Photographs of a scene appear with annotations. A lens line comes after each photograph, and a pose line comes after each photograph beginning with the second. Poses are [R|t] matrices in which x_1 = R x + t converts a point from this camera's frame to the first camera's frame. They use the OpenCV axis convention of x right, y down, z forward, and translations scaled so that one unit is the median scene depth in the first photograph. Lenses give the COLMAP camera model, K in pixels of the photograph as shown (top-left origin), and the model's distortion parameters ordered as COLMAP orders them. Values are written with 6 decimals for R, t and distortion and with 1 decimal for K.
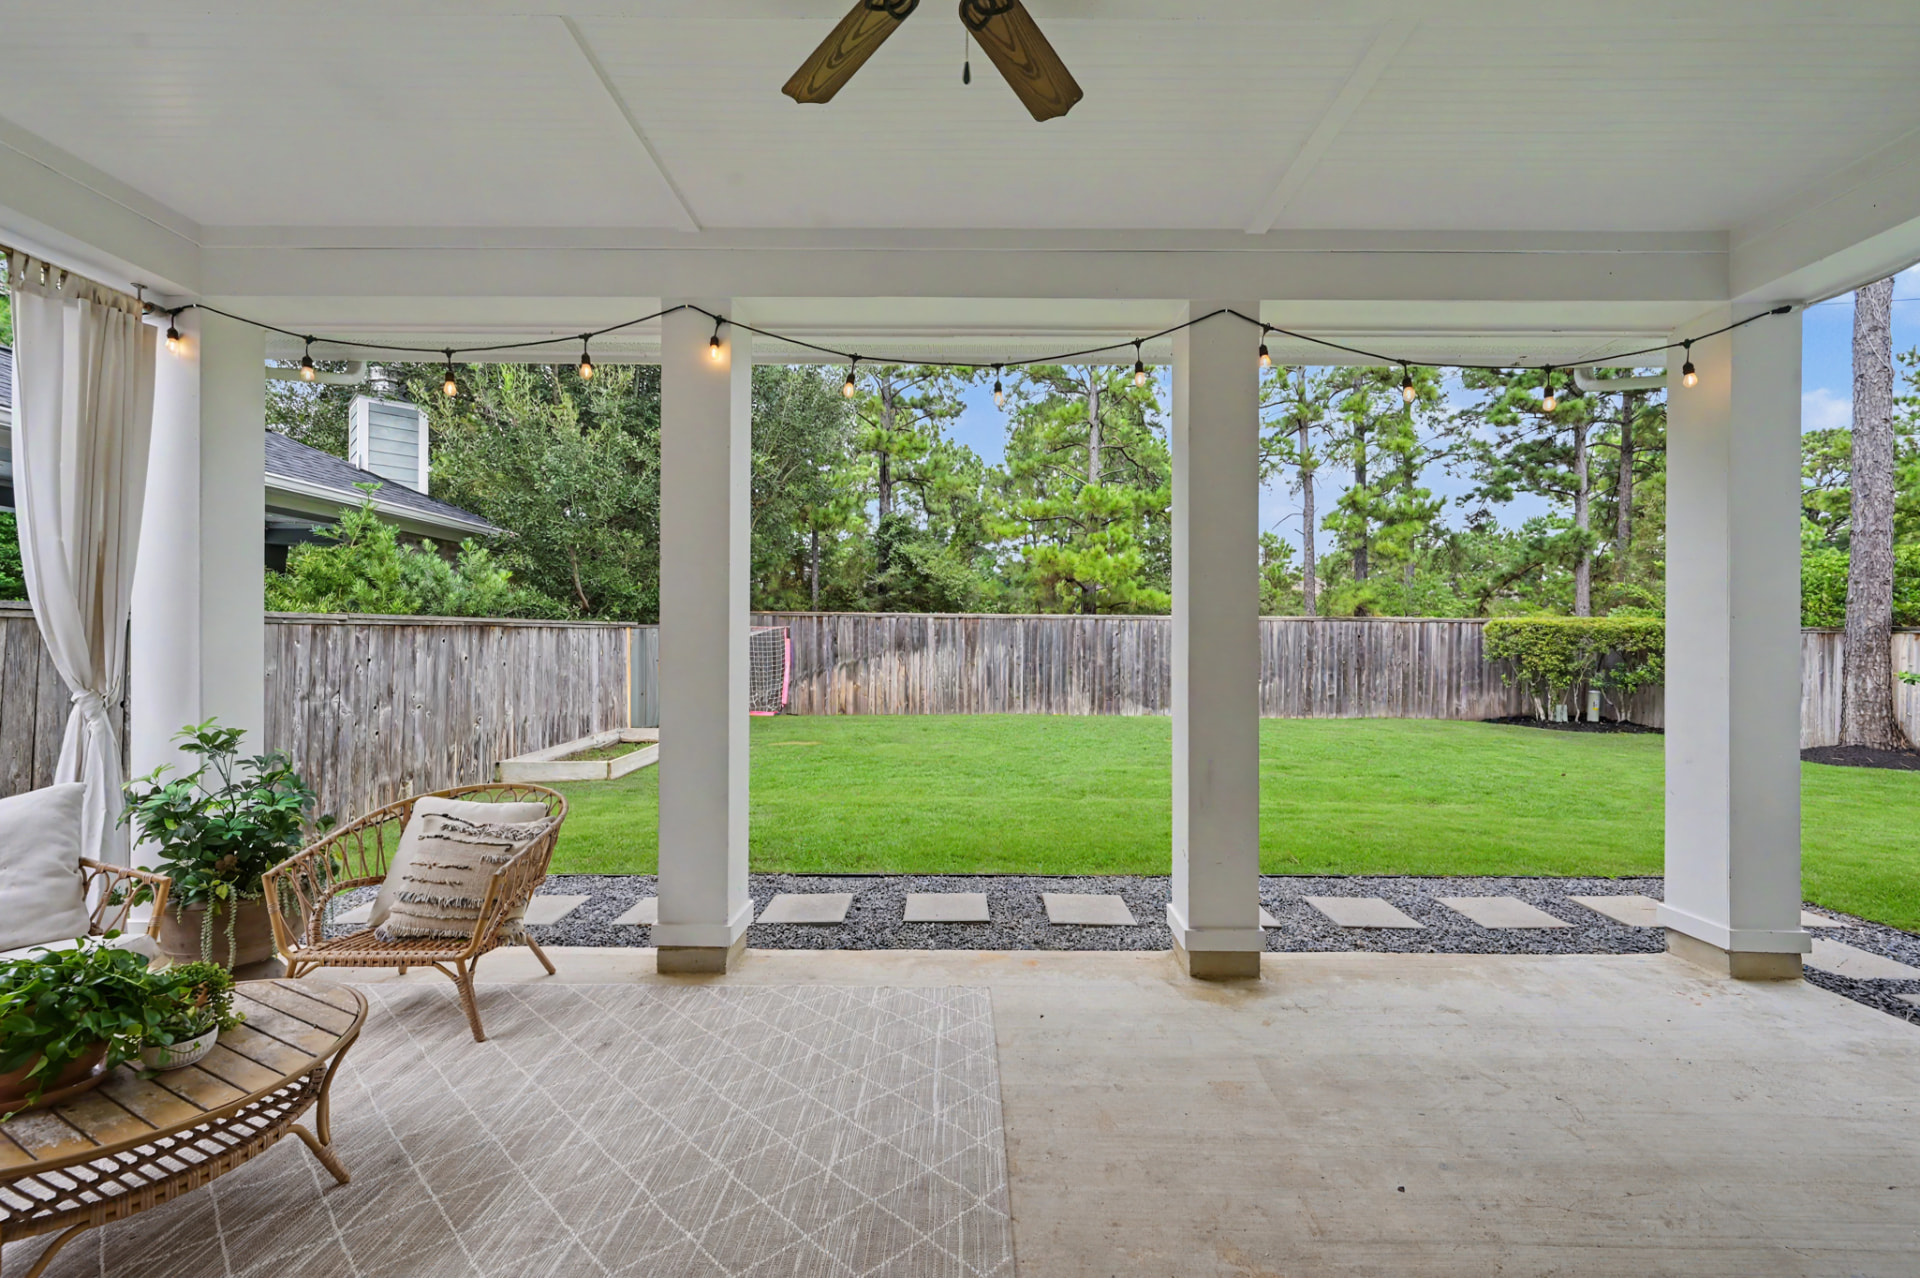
lens RADIAL K [[766.2, 0, 962.8], [0, 766.2, 642.3], [0, 0, 1]] dist [-0.004870, -0.000347]
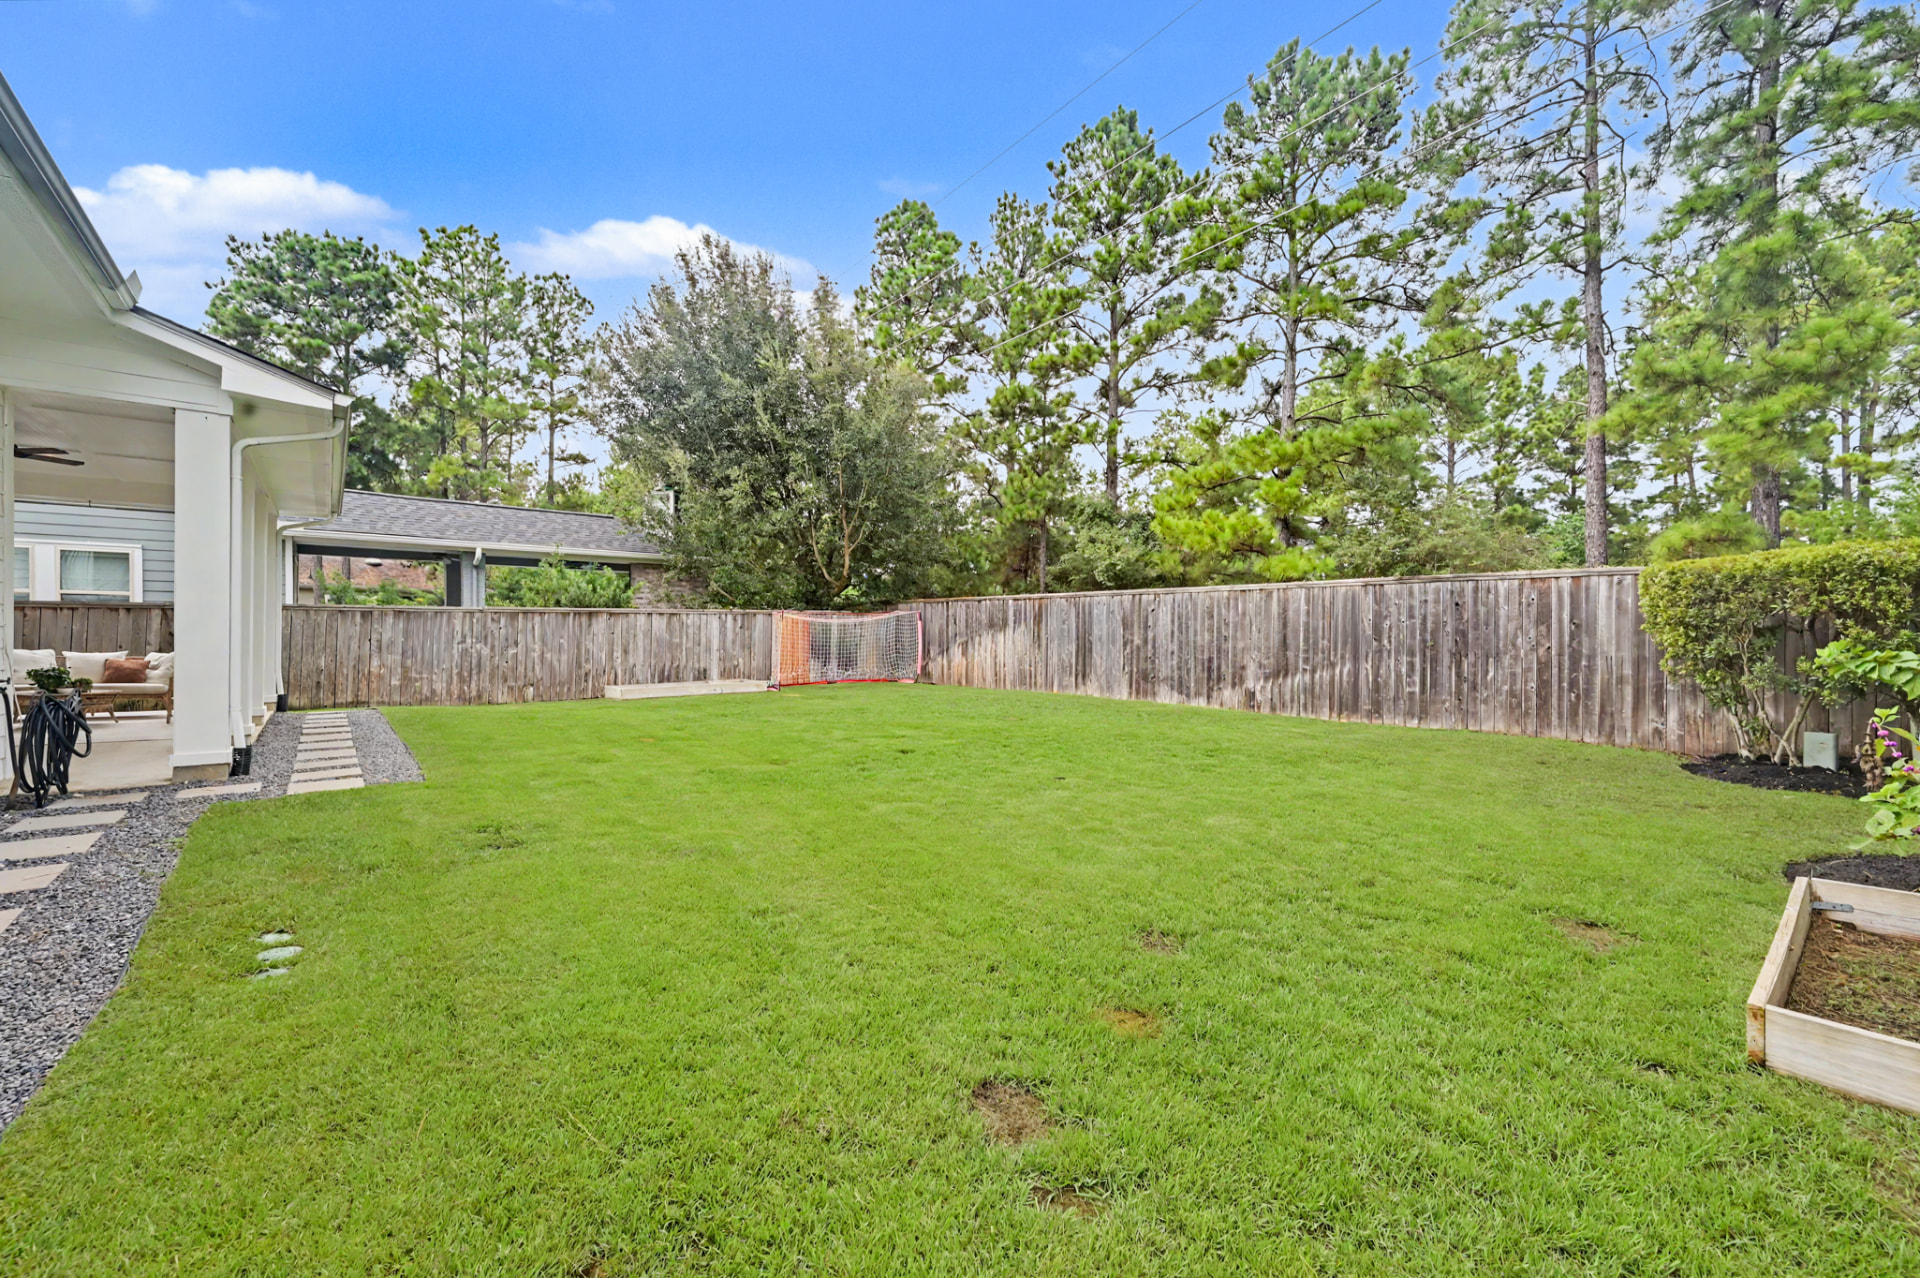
lens RADIAL K [[766.2, 0, 970.9], [0, 766.2, 633.6], [0, 0, 1]] dist [-0.004870, -0.000347]
pose [[0.642644, -0.002863, -0.766160, 0.750380], [-0.000535, 0.999991, -0.004186, 0.020112], [0.766165, 0.003101, 0.642637, 0.264136]]
